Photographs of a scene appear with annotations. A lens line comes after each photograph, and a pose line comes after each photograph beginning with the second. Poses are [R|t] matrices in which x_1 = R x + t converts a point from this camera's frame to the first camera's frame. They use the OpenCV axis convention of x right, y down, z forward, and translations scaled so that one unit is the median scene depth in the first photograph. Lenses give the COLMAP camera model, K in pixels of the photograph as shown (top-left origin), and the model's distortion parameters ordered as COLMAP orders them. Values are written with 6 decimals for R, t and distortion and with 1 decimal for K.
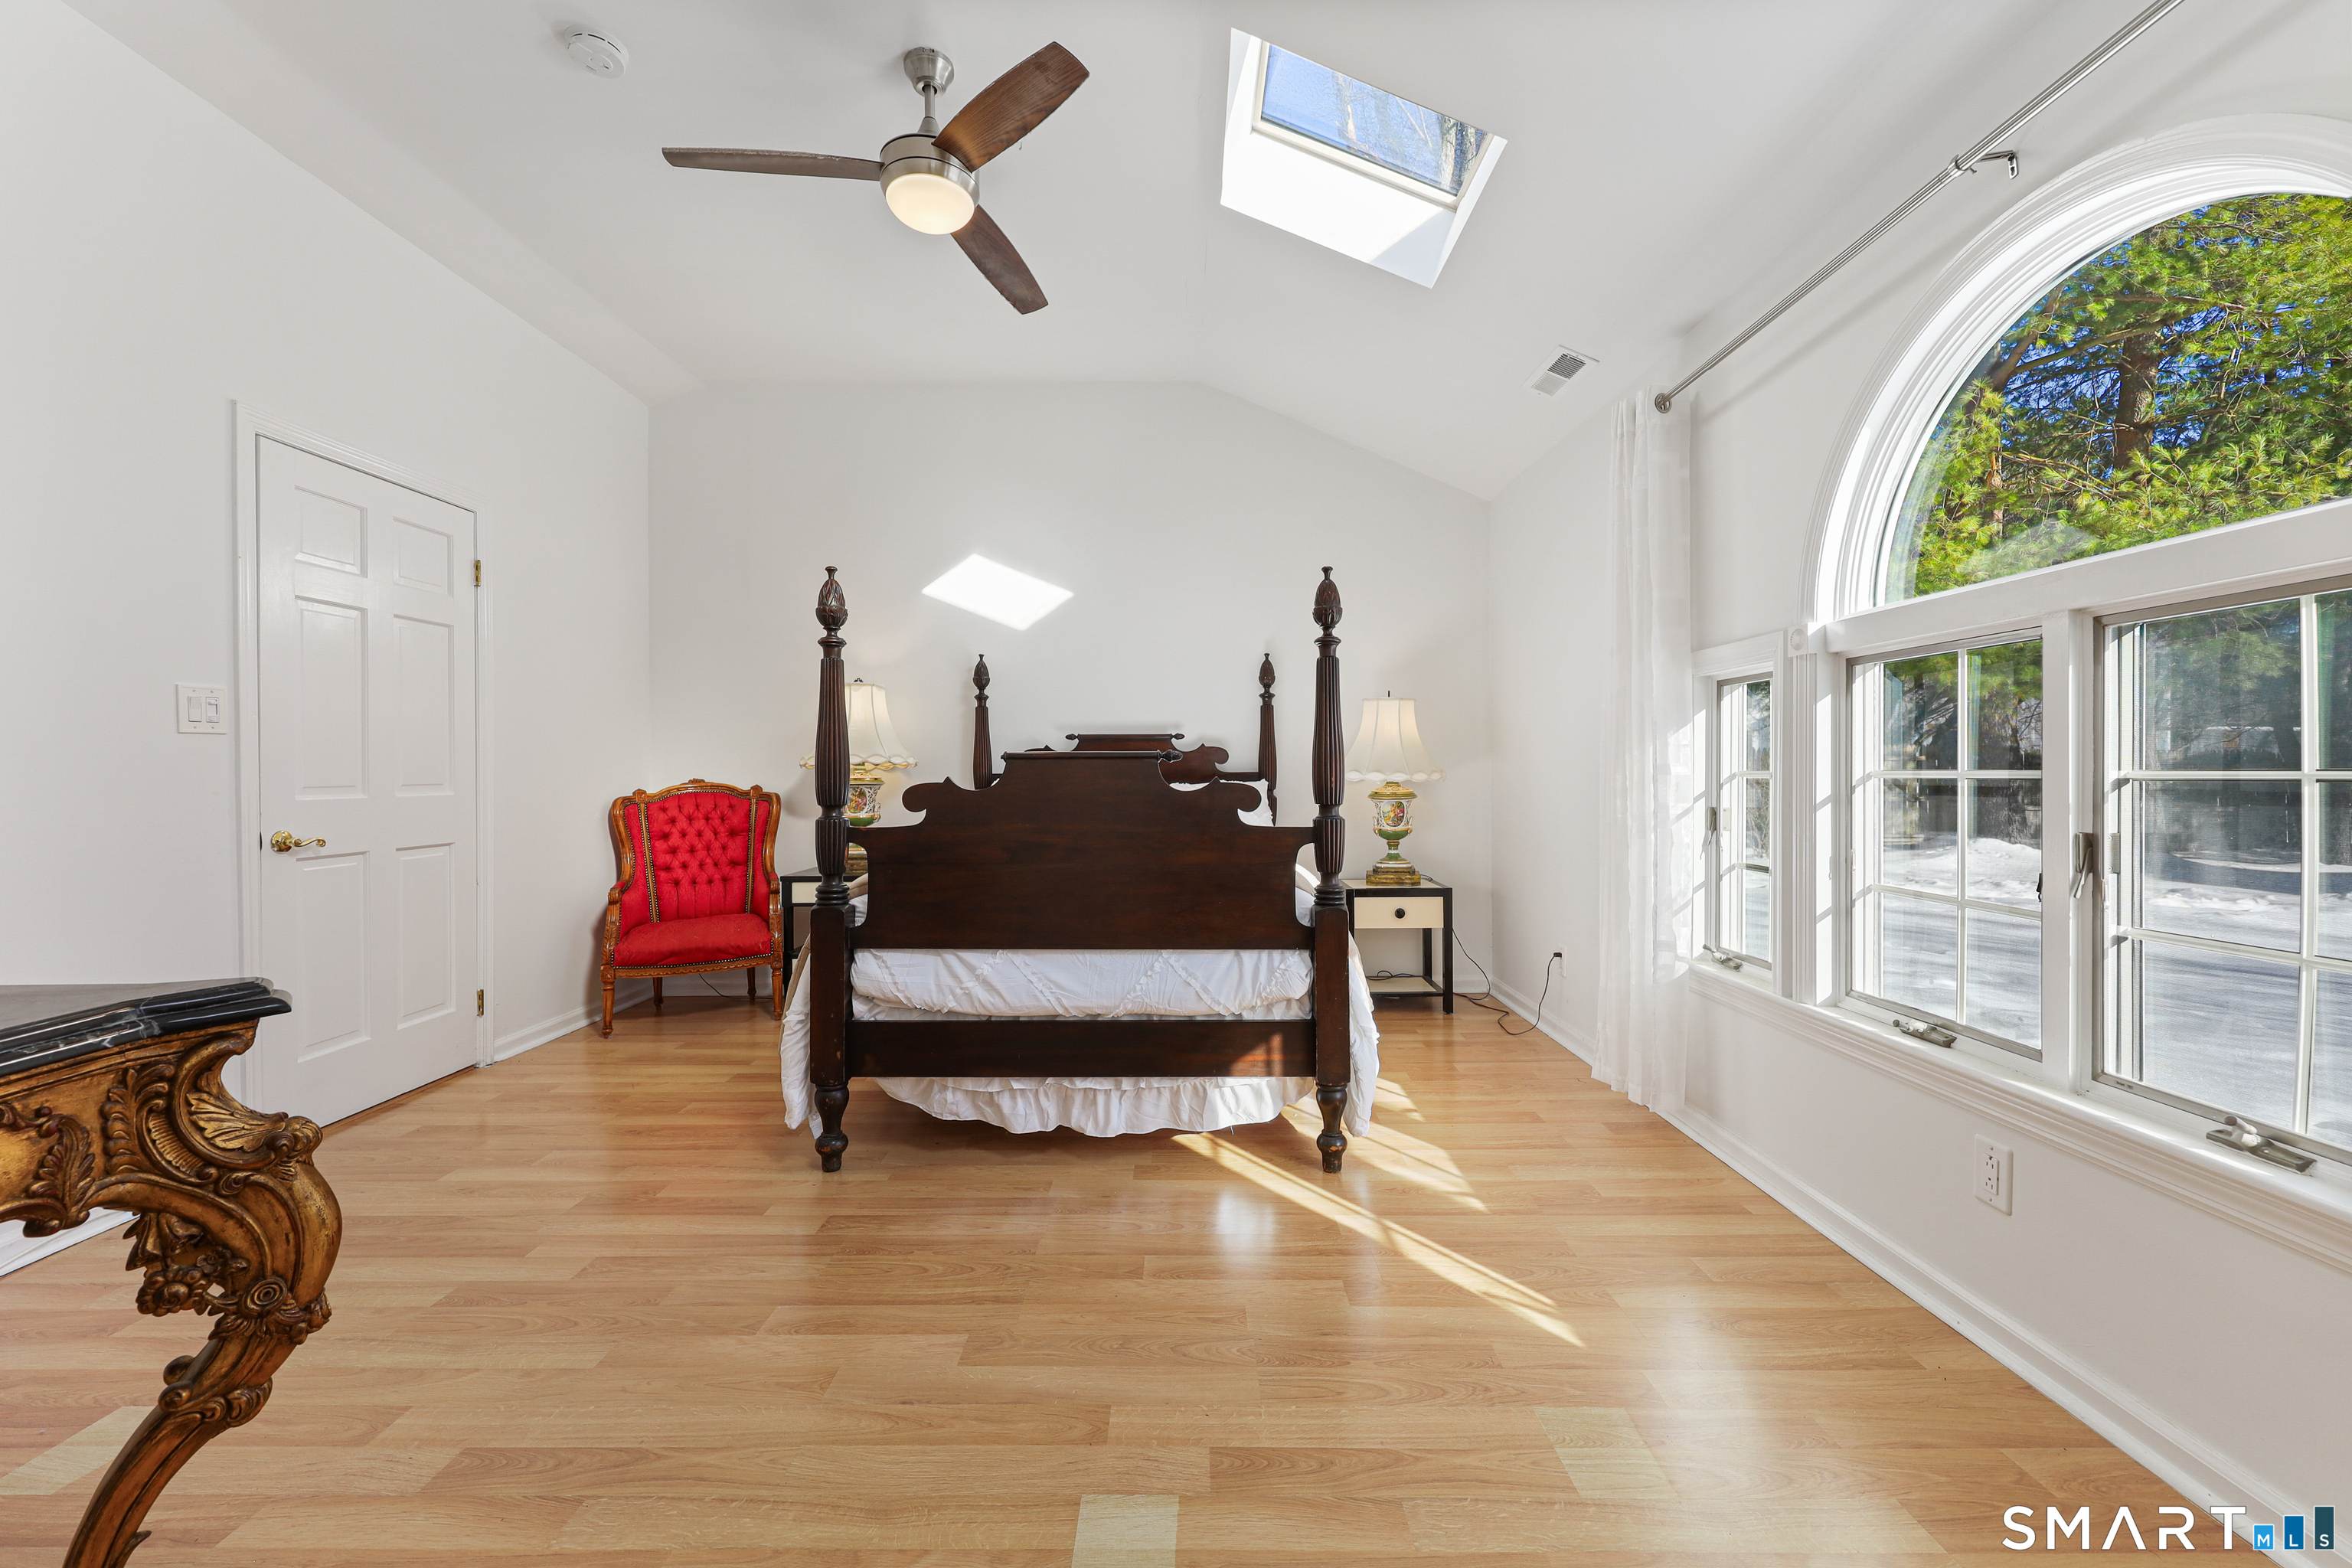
lens RADIAL K [[960.7, 0, 1188.7], [0, 960.7, 784.9], [0, 0, 1]] dist [0.000338, -0.000050]
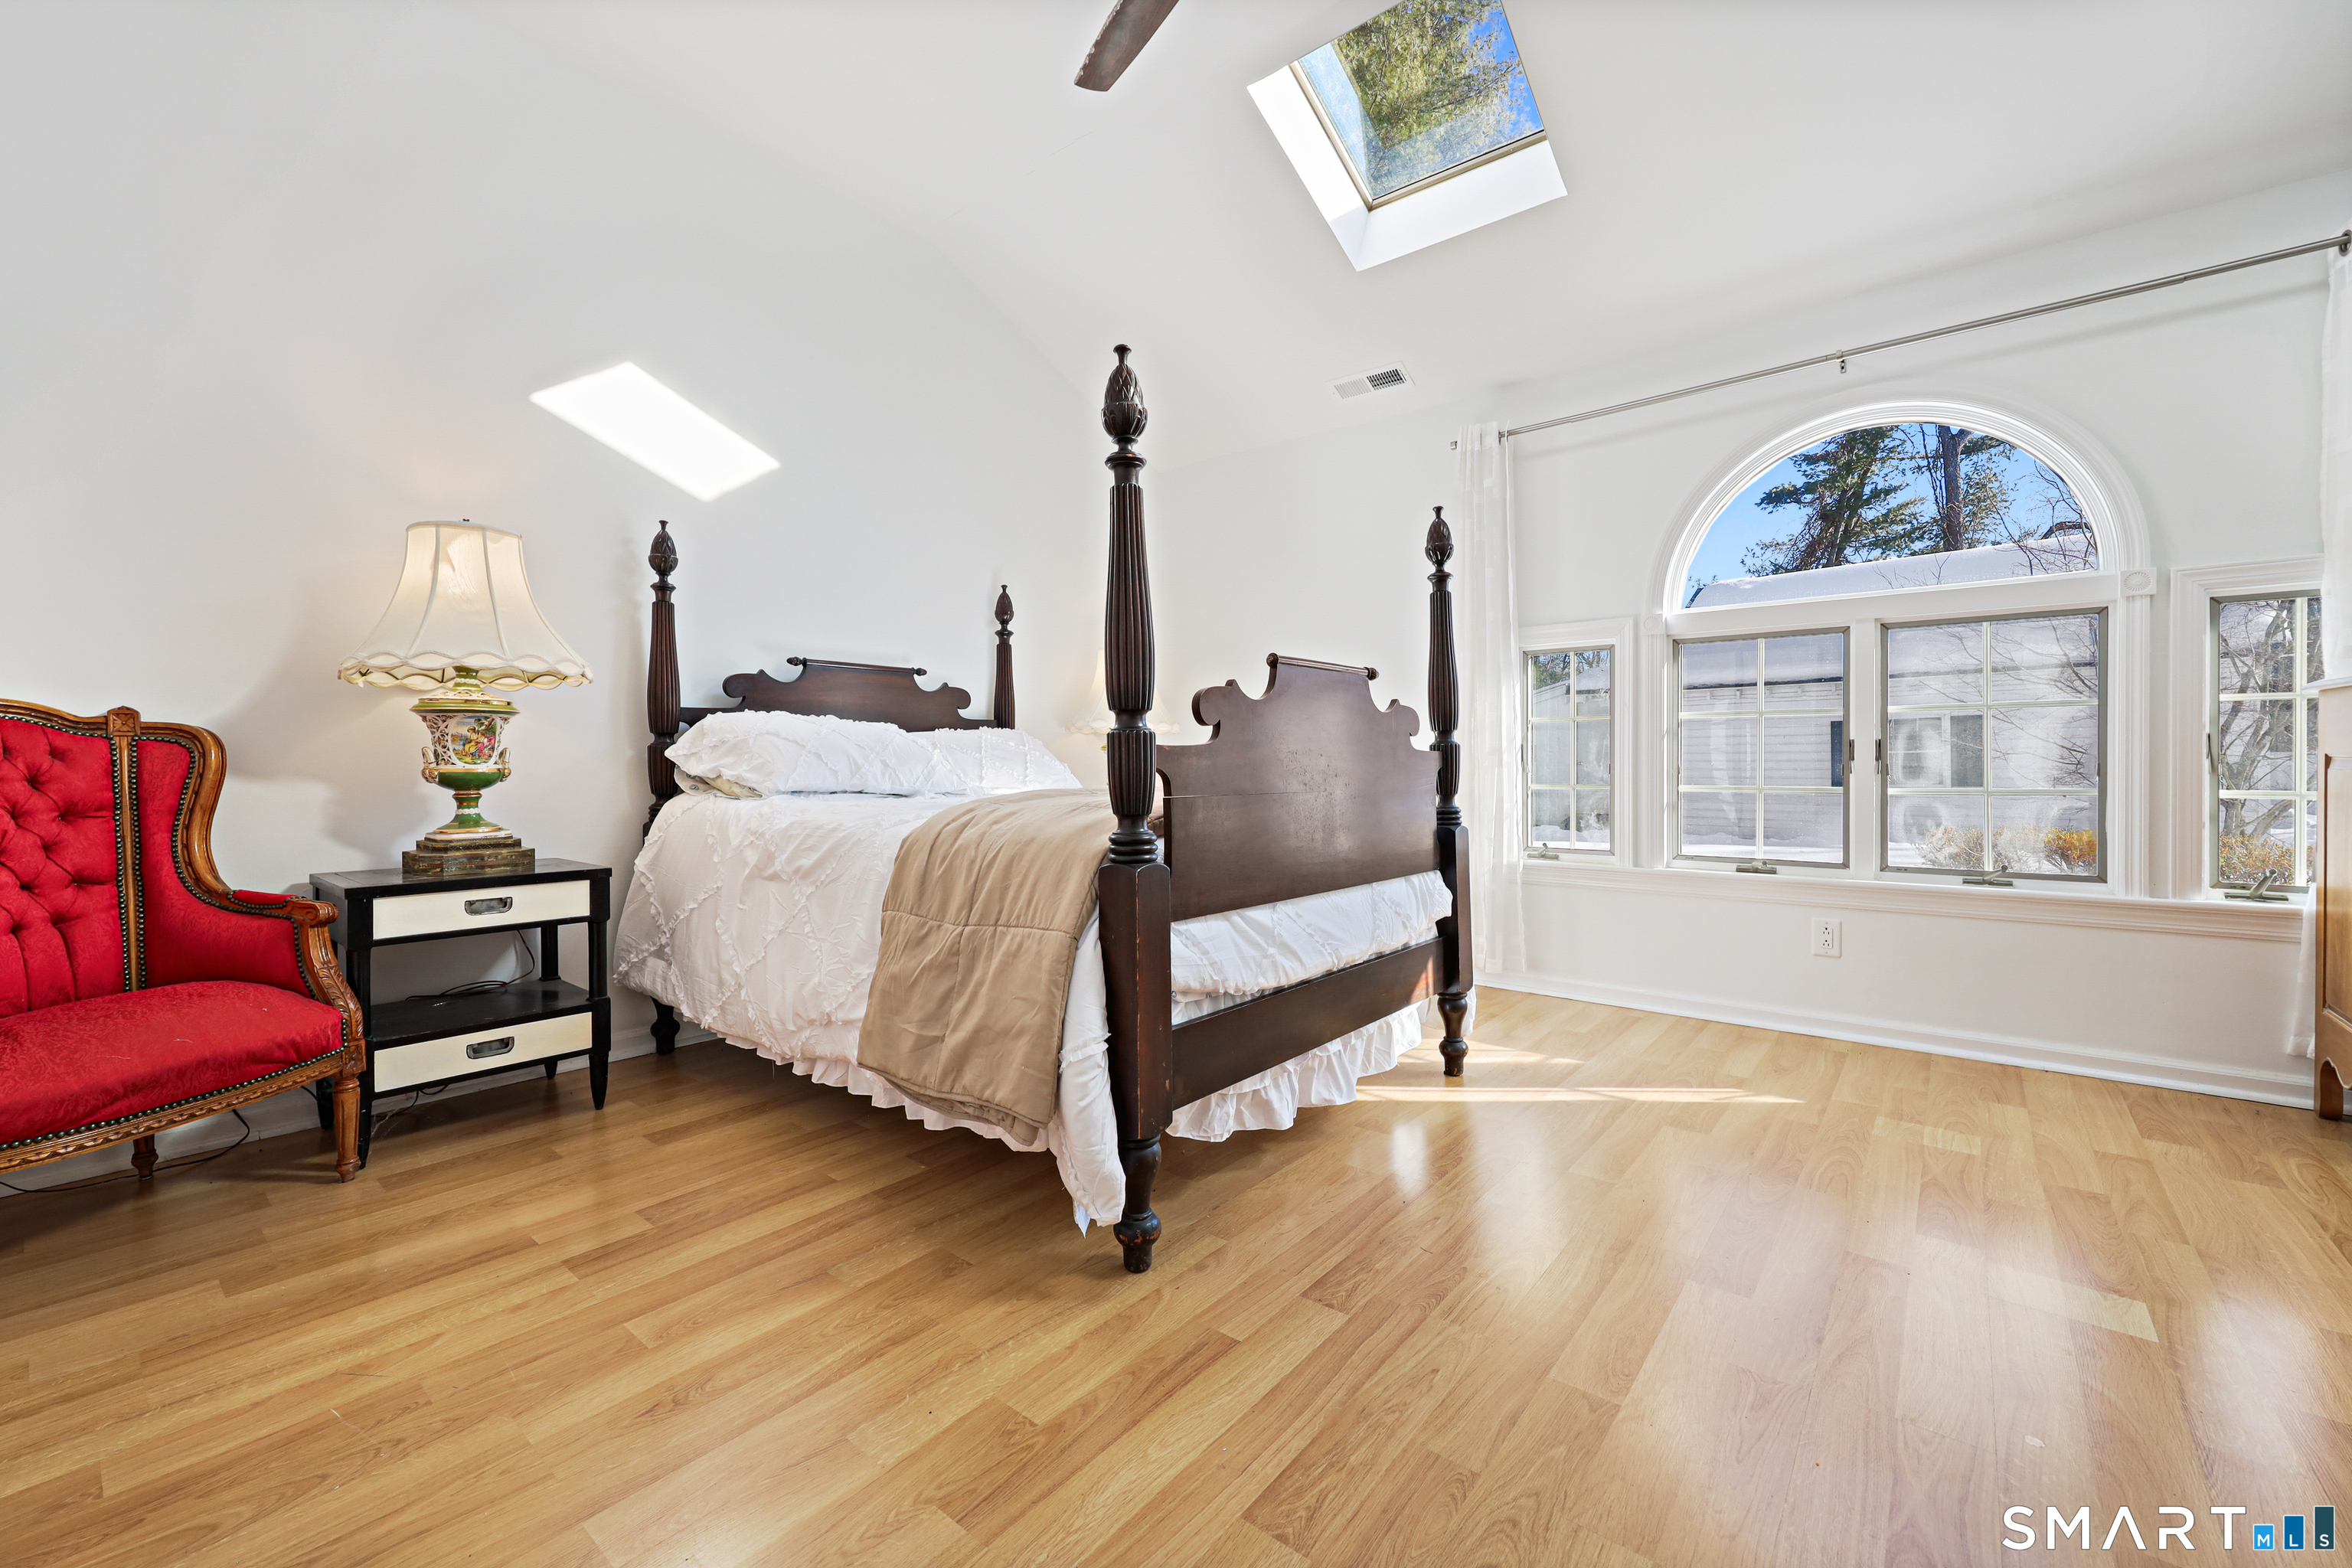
lens RADIAL K [[957.2, 0, 1184.2], [0, 957.2, 769.9], [0, 0, 1]] dist [0.000160, 0.000052]
pose [[0.625385, -0.002330, 0.780312, -0.852673], [0.011067, 0.999921, -0.005884, 0.066162], [-0.780237, 0.012315, 0.625362, 0.562005]]
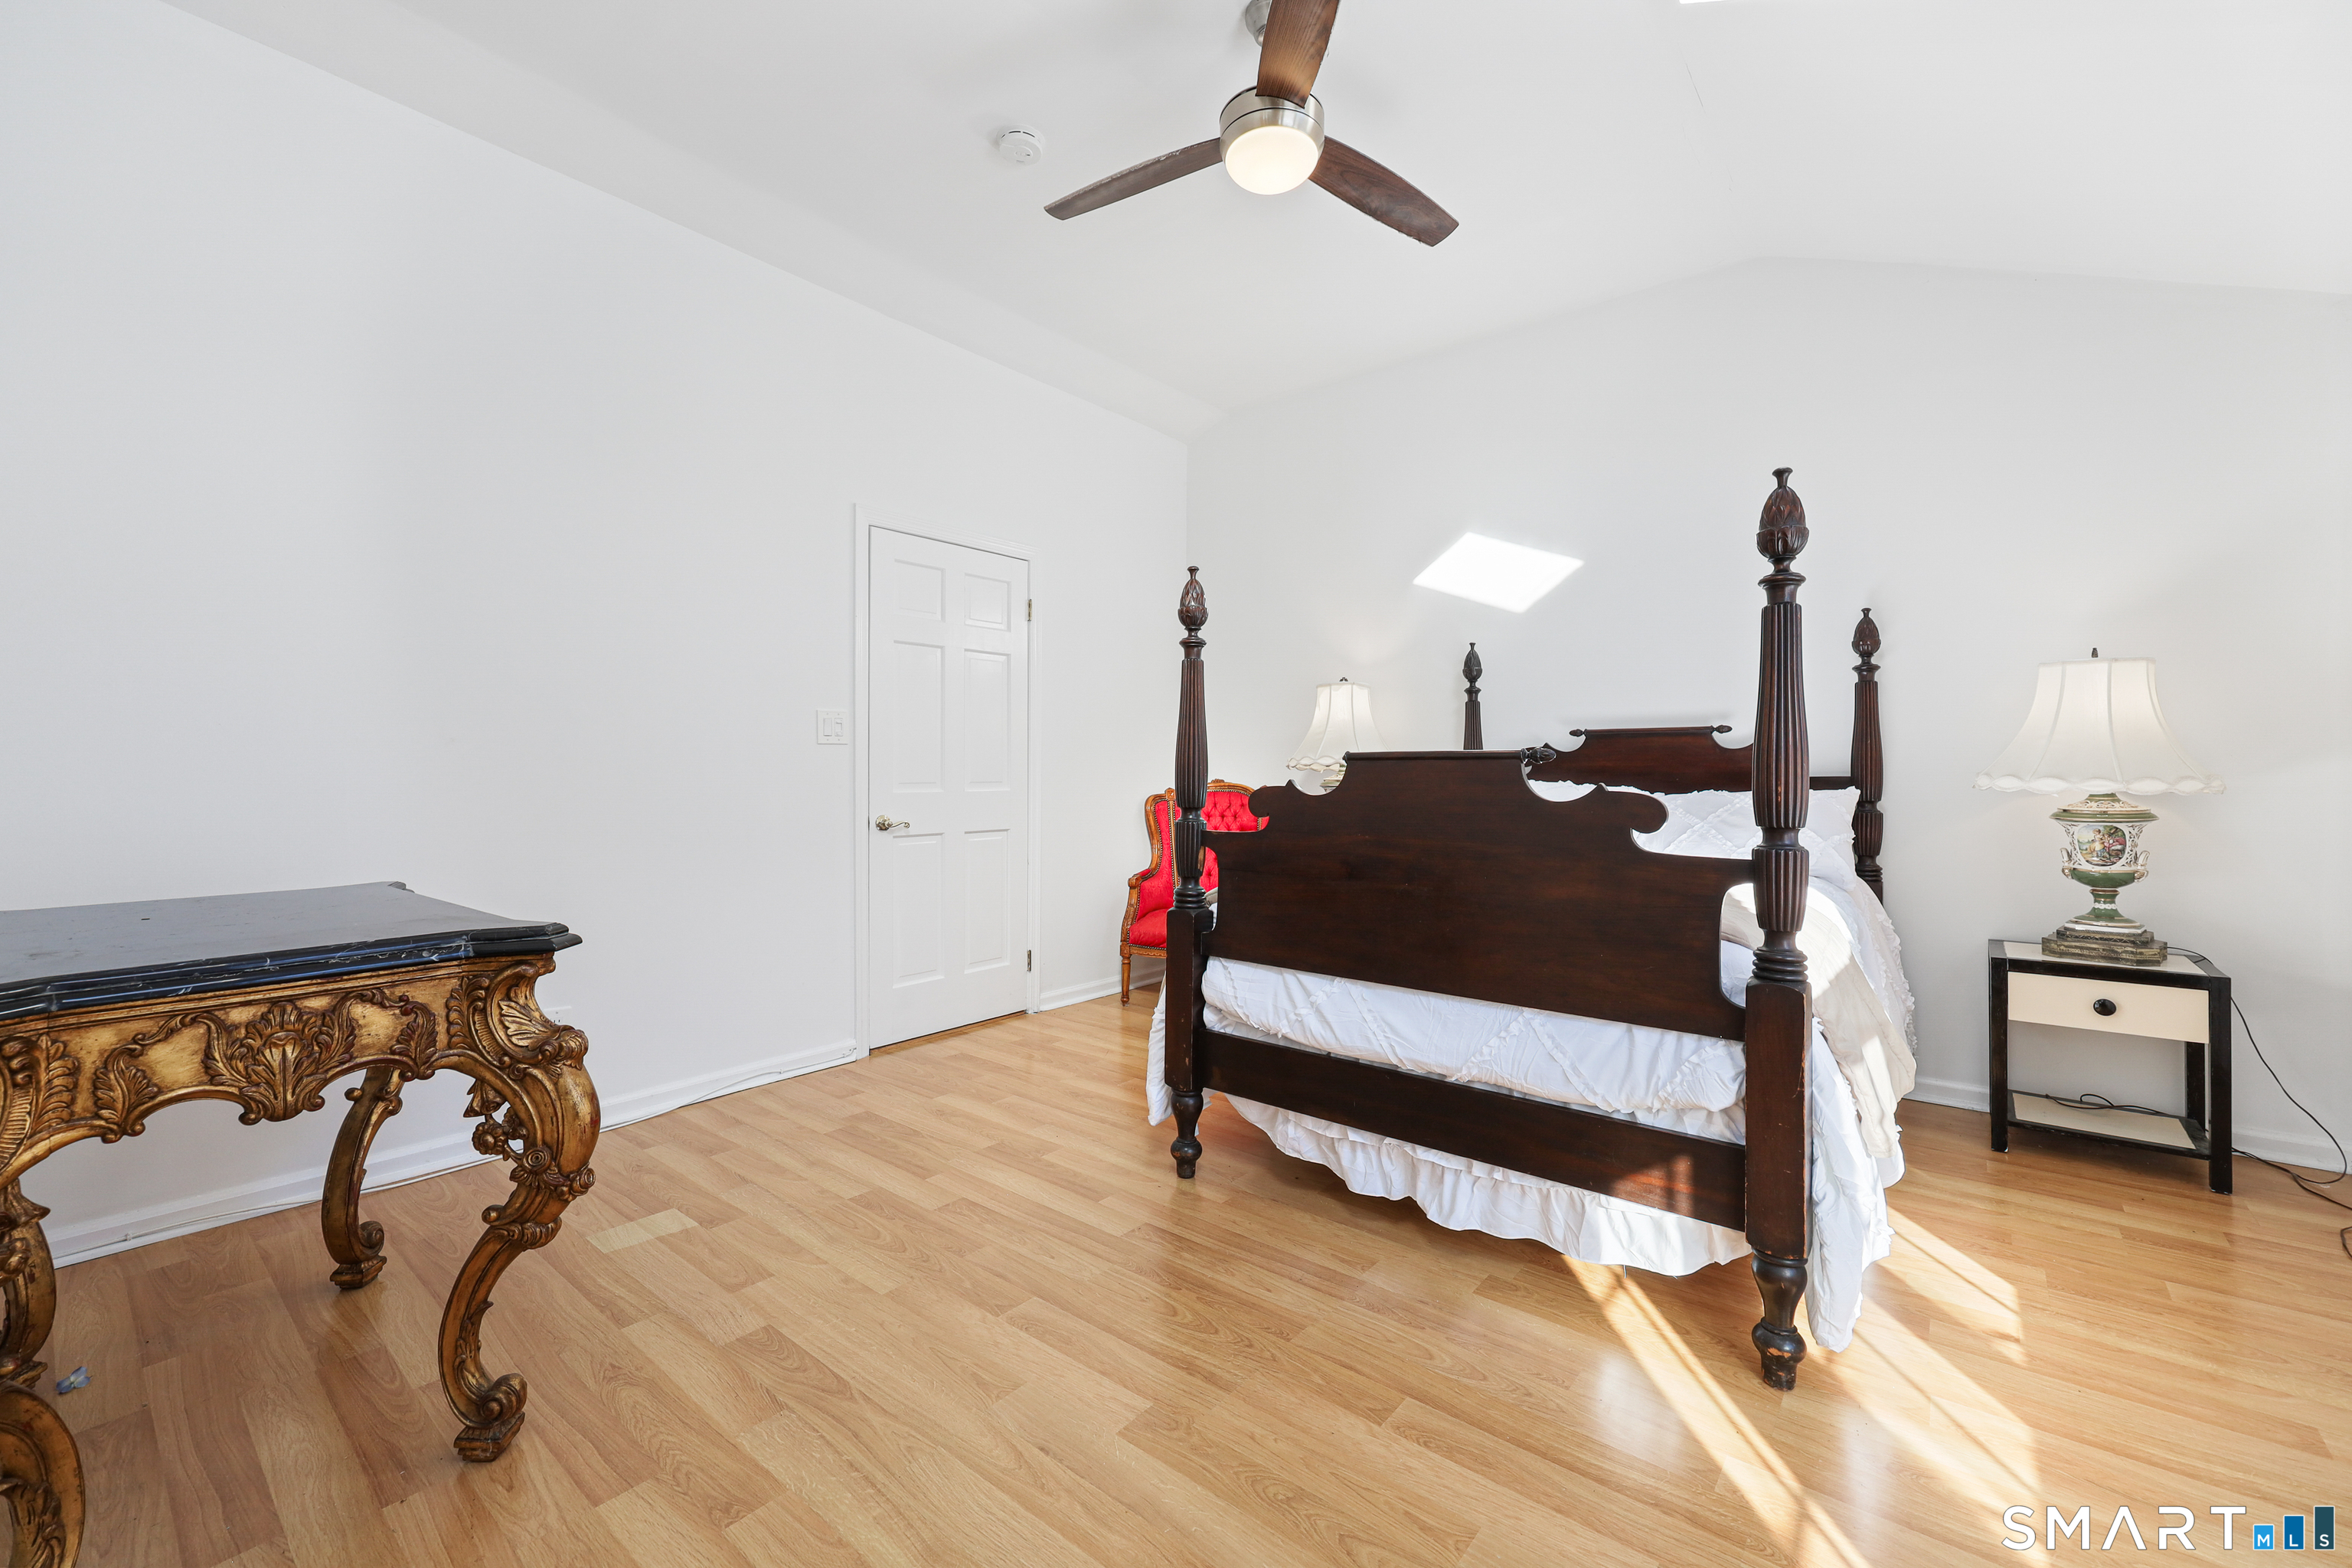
lens RADIAL K [[968.8, 0, 1165.6], [0, 968.8, 777.7], [0, 0, 1]] dist [-0.000411, 0.000127]
pose [[0.766446, 0.007848, -0.642261, 0.248480], [-0.013444, 0.999902, -0.003826, -0.005207], [0.642168, 0.011567, 0.766476, 0.217783]]
